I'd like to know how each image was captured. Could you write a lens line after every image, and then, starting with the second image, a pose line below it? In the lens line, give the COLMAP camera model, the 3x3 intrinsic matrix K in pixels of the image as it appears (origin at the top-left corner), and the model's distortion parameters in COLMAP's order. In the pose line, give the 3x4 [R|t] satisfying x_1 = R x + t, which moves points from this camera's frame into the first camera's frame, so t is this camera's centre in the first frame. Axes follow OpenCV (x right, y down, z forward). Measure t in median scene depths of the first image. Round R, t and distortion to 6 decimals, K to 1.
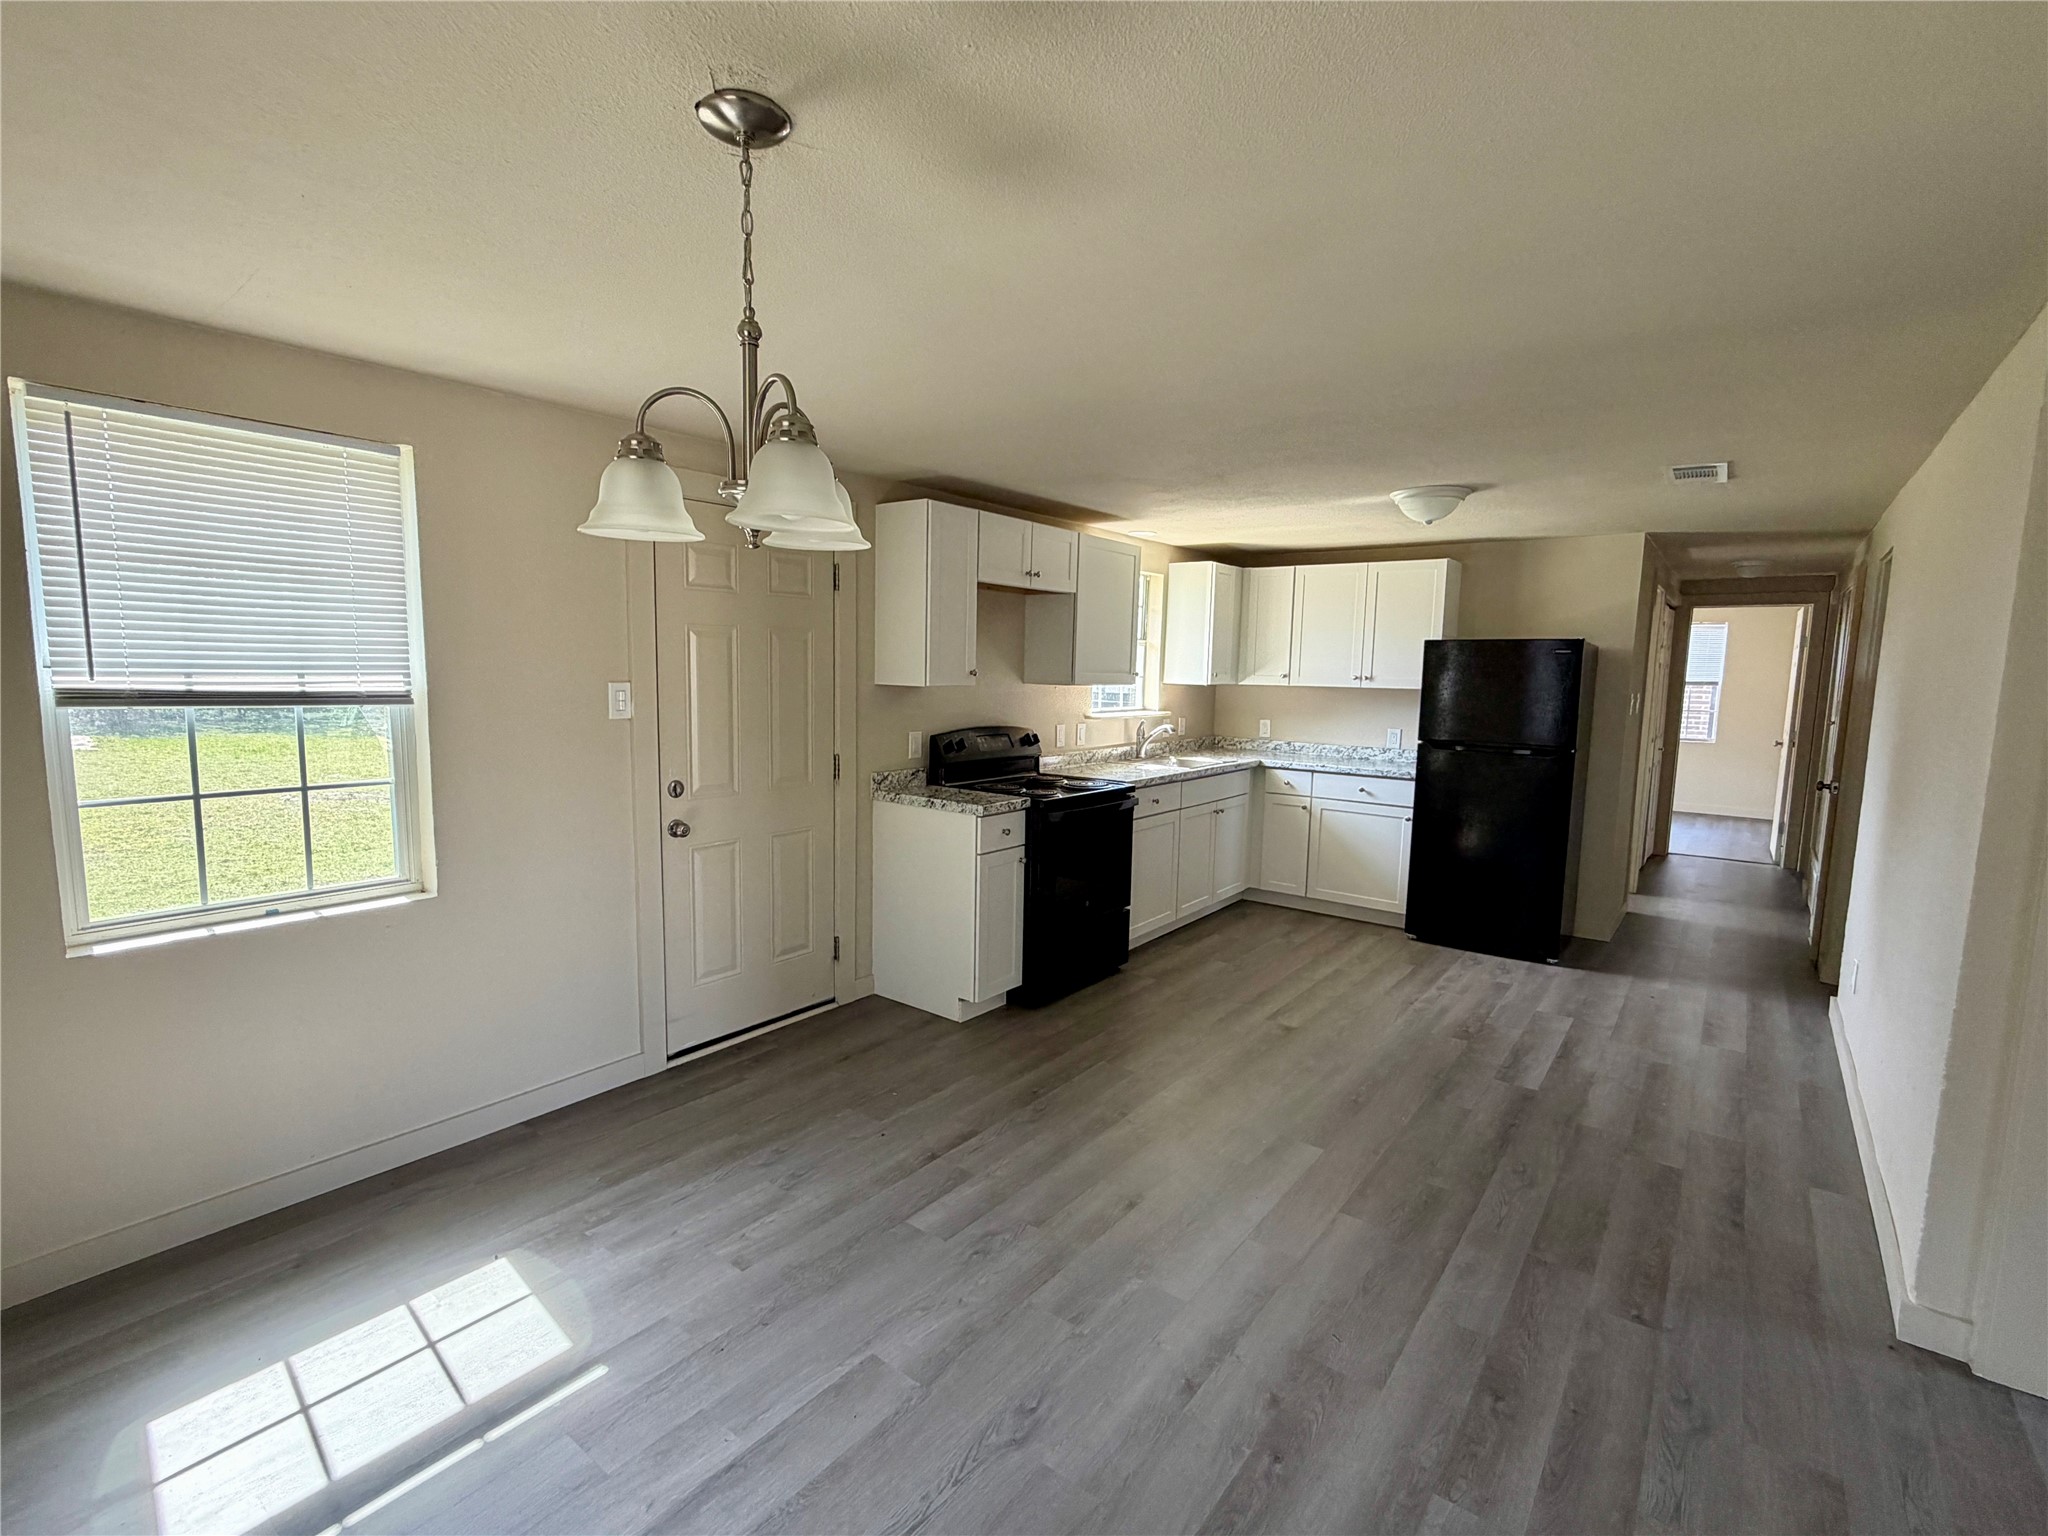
lens RADIAL K [[948.9, 0, 1016.6], [0, 948.9, 771.3], [0, 0, 1]] dist [0.001273, 0.000478]
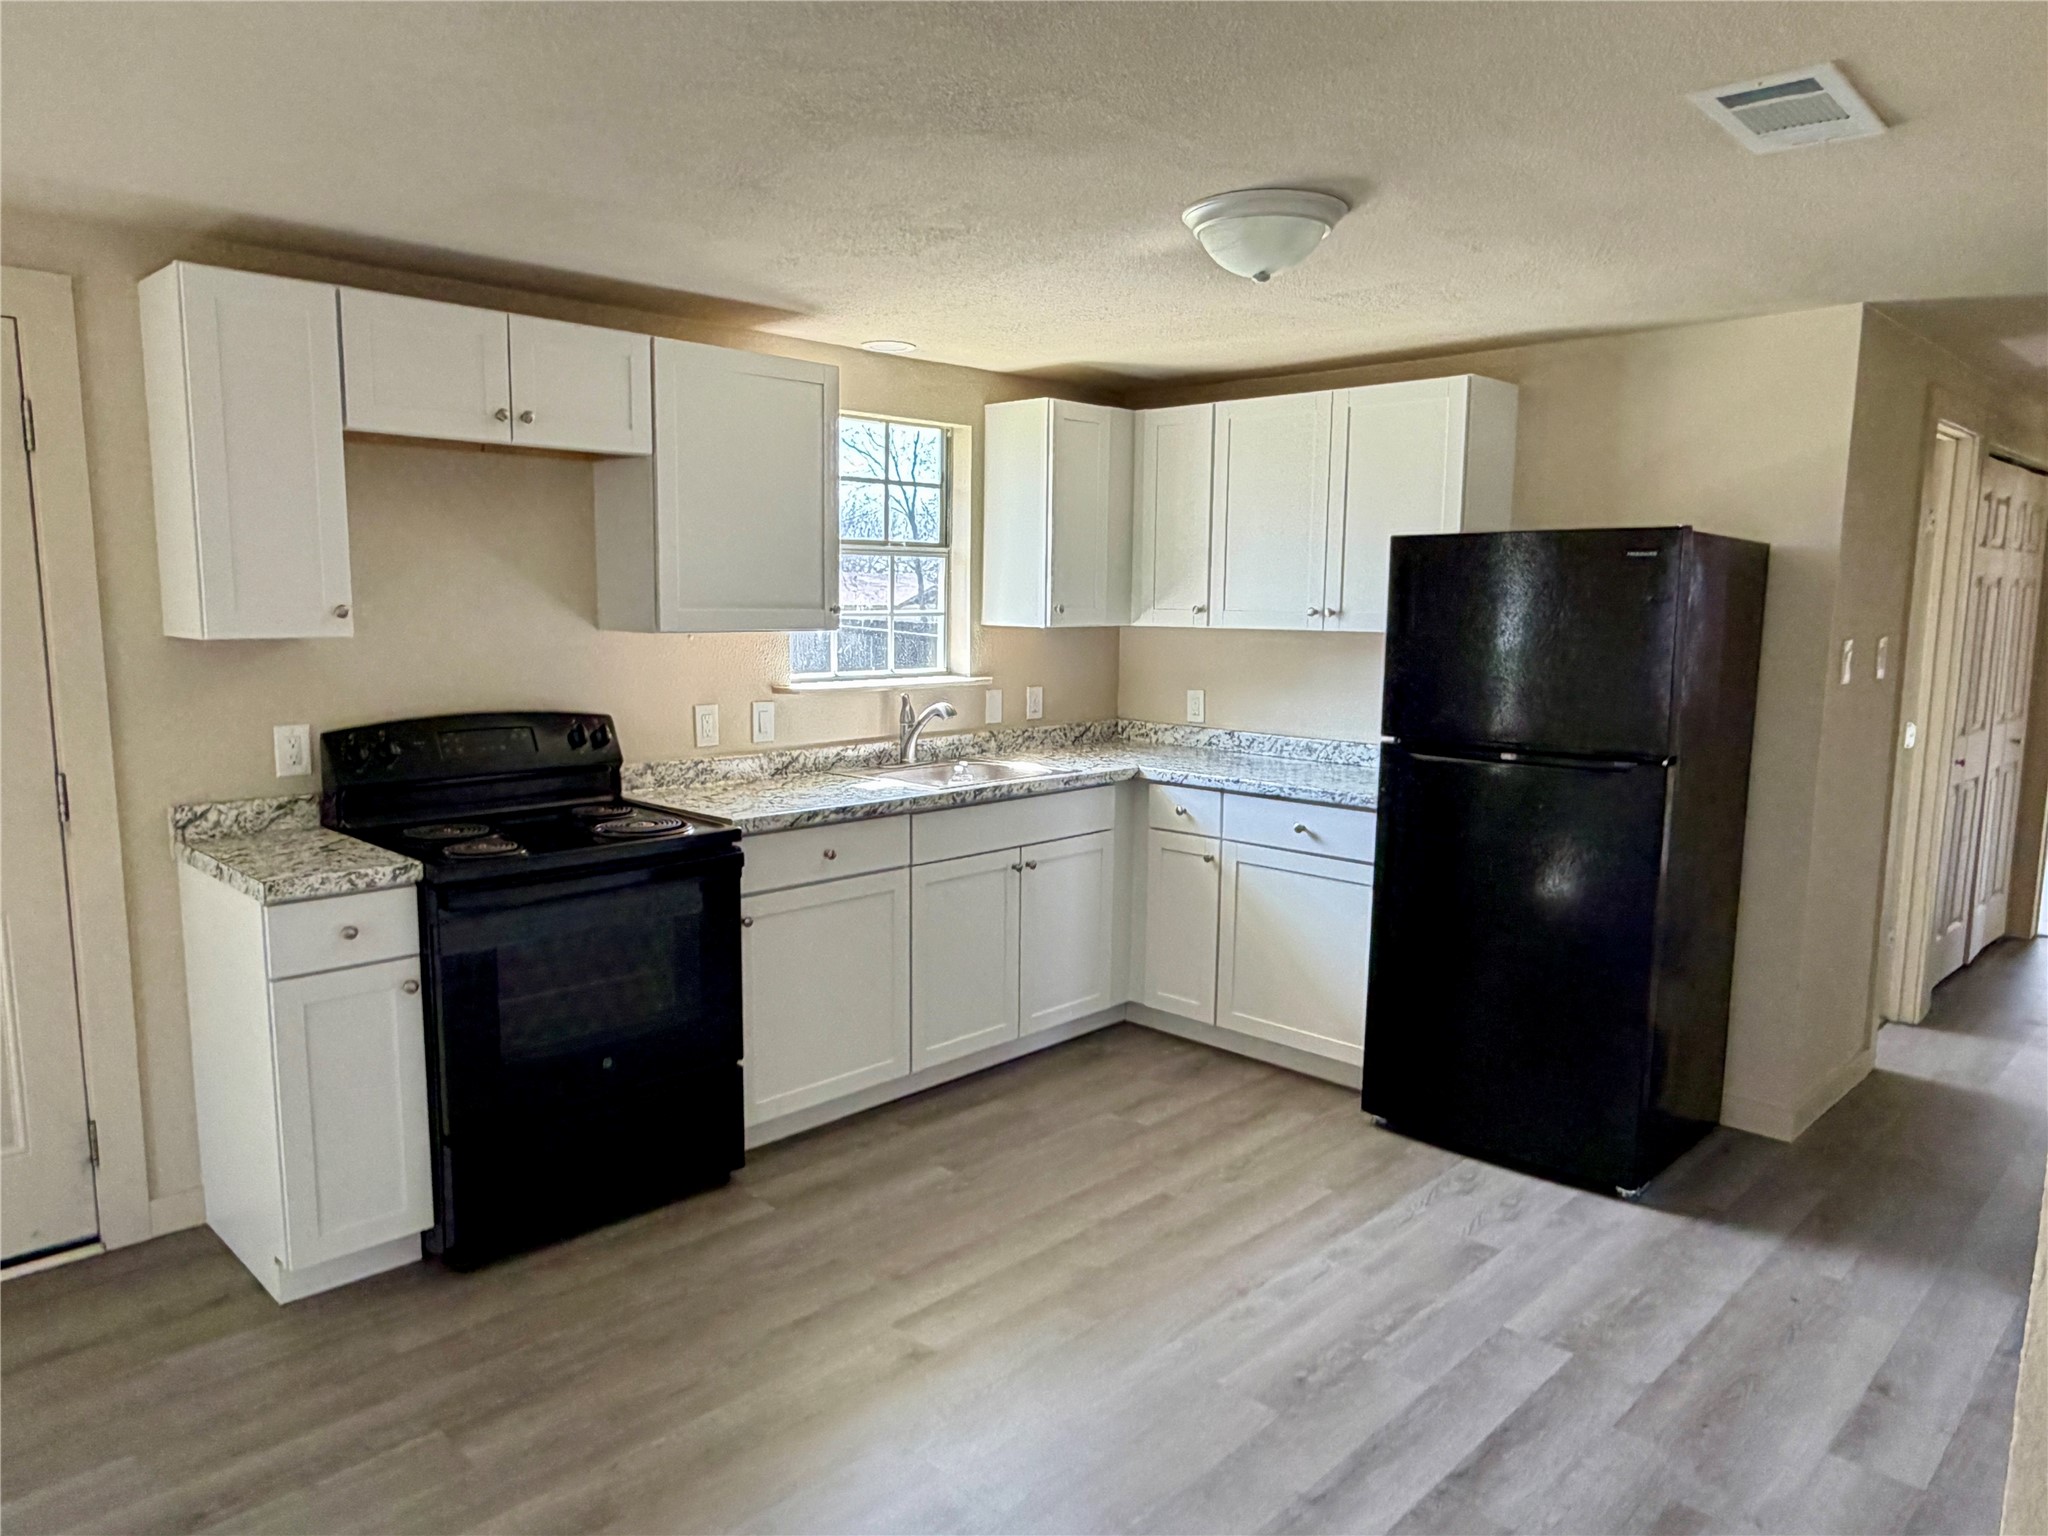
lens RADIAL K [[1357.9, 0, 1024.1], [0, 1357.9, 778.2], [0, 0, 1]] dist [-0.001331, 0.002714]
pose [[0.991817, 0.005598, -0.127543, 0.363249], [-0.002737, 0.999741, 0.022600, -0.028592], [0.127636, -0.022066, 0.991576, 0.288293]]
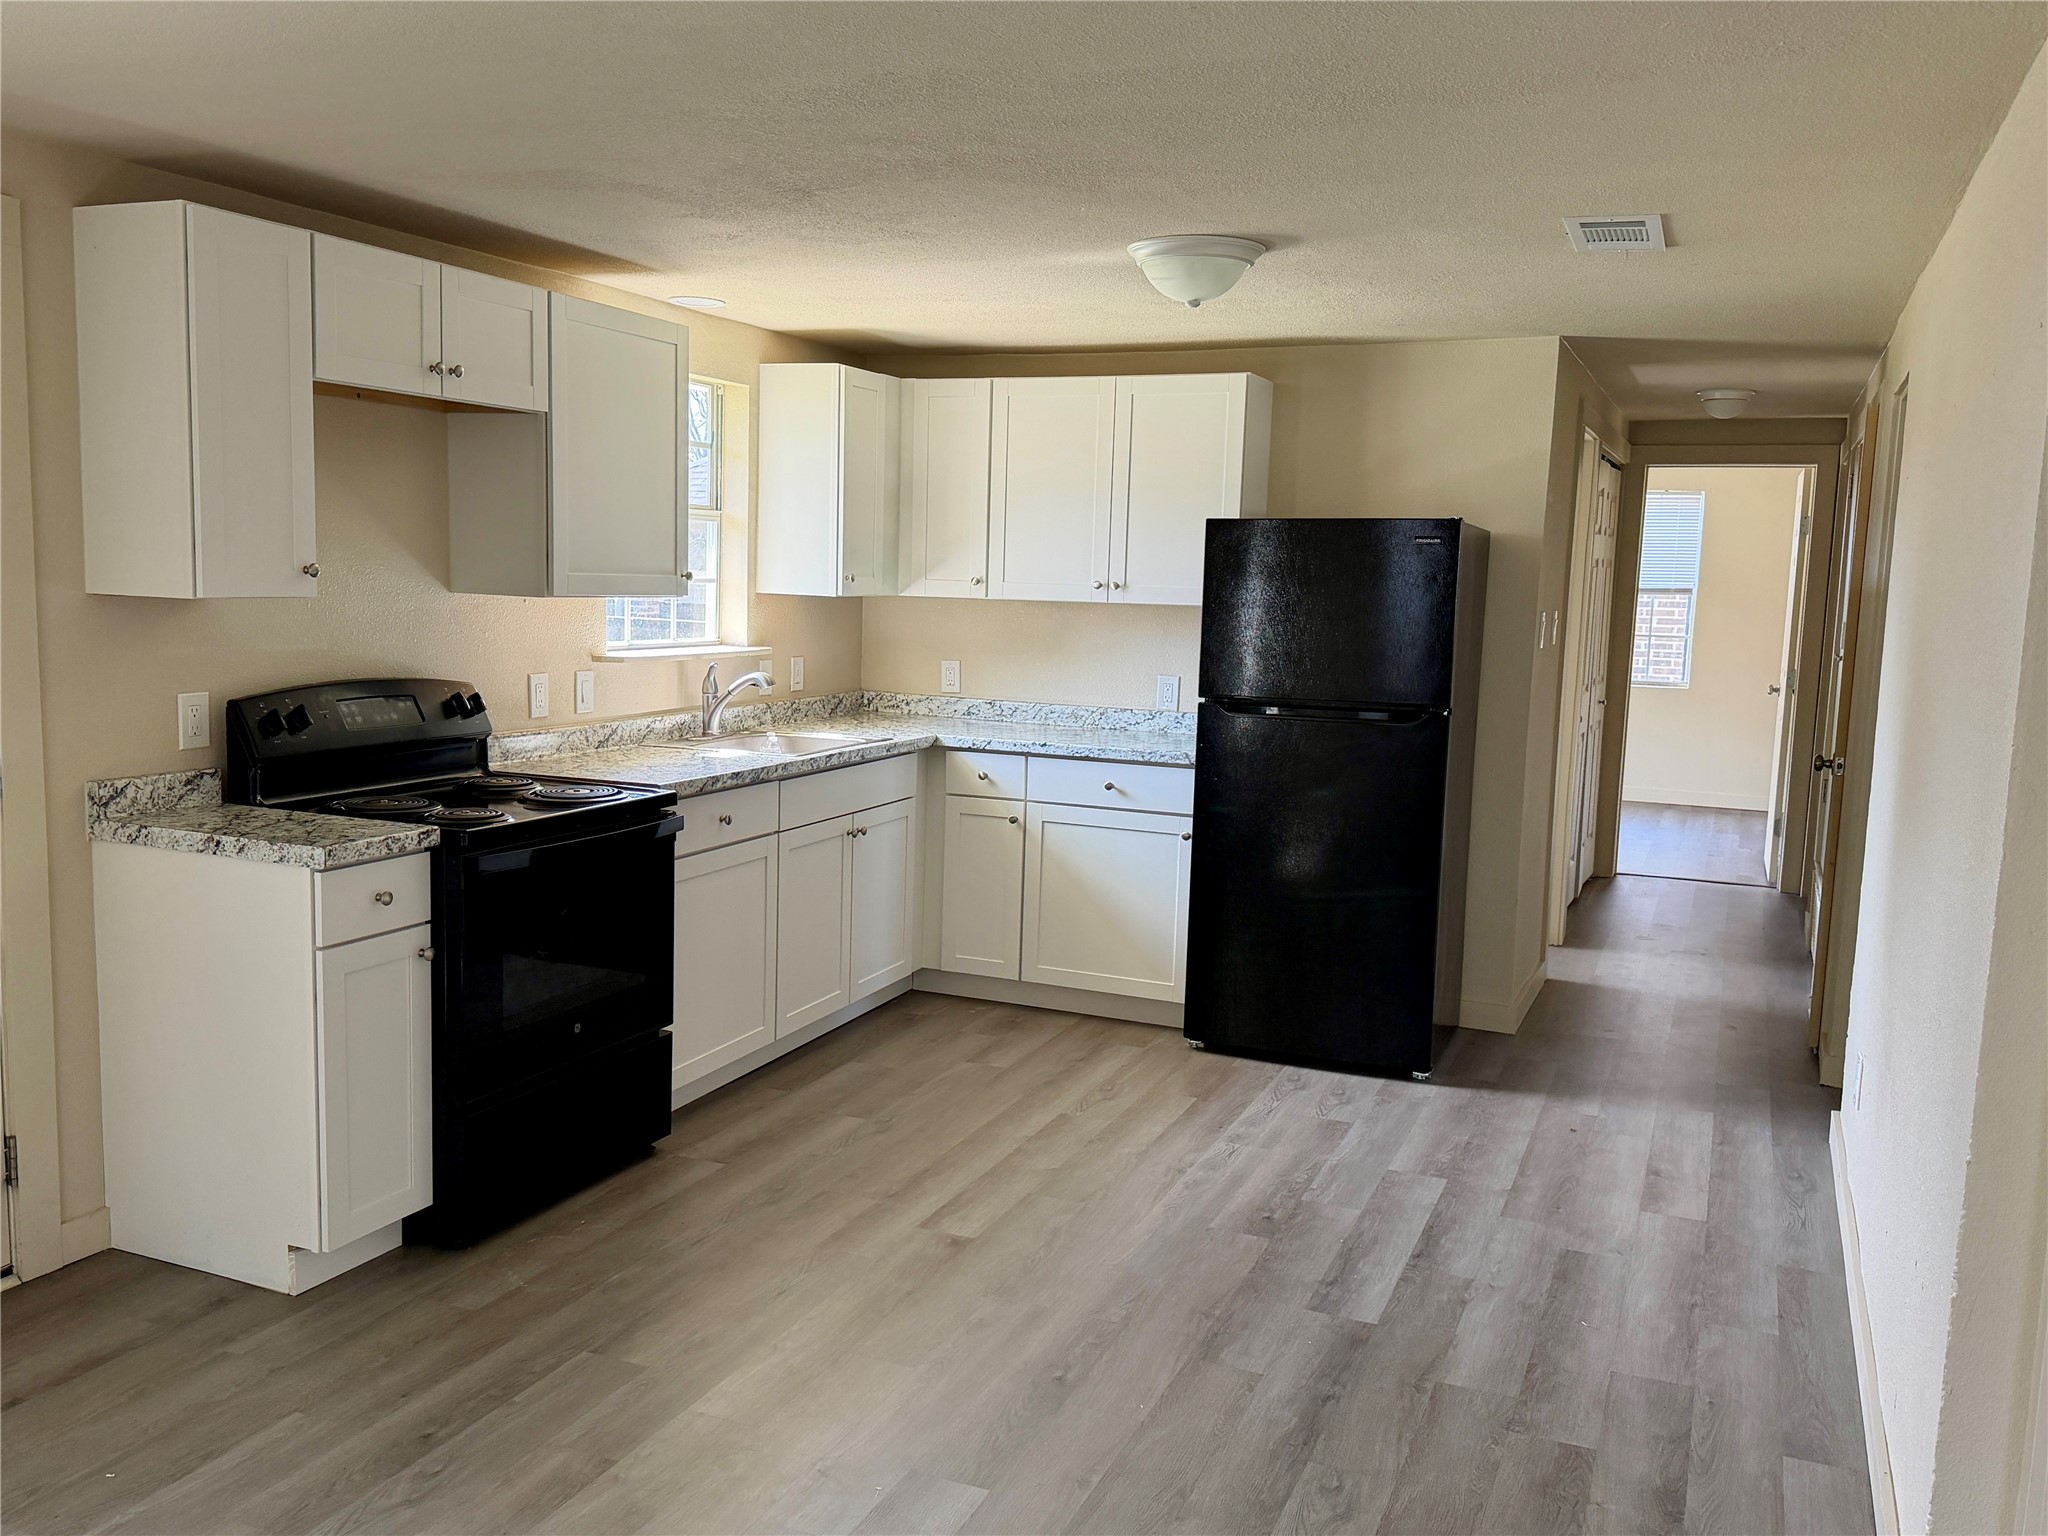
lens RADIAL K [[1693.3, 0, 1009.7], [0, 1693.3, 776.2], [0, 0, 1]] dist [0.175486, -0.339701]
pose [[0.969119, -0.023360, 0.245483, 0.071937], [0.018848, 0.999608, 0.020713, -0.009480], [-0.245871, -0.015446, 0.969180, 0.052441]]
